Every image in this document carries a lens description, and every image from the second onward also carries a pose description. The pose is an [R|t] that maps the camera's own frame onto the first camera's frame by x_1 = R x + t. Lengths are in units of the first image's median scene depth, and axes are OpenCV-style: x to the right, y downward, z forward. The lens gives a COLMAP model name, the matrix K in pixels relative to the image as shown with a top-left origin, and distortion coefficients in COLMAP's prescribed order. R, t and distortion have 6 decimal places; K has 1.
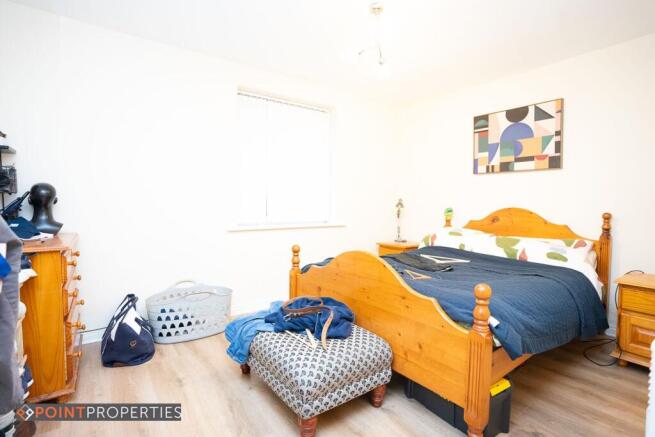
lens RADIAL K [[321.4, 0, 328.6], [0, 321.4, 219.4], [0, 0, 1]] dist [-0.061755, 0.026033]
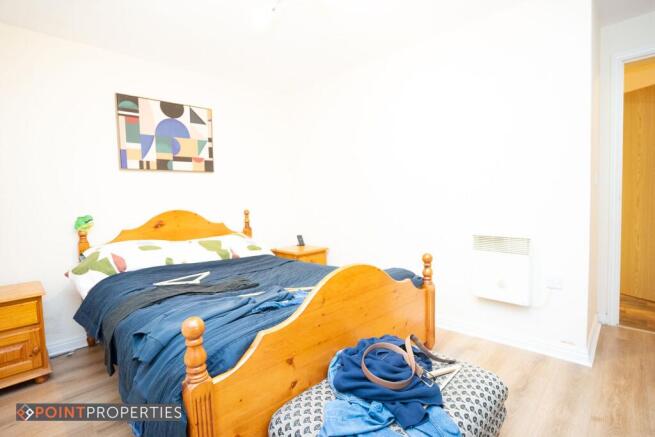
lens RADIAL K [[321.4, 0, 328.9], [0, 321.4, 216.8], [0, 0, 1]] dist [-0.061755, 0.026033]
pose [[-0.126593, -0.056574, 0.990340, -0.398360], [0.078326, 0.994685, 0.066835, -0.045281], [-0.988858, 0.086030, -0.121489, 0.679718]]
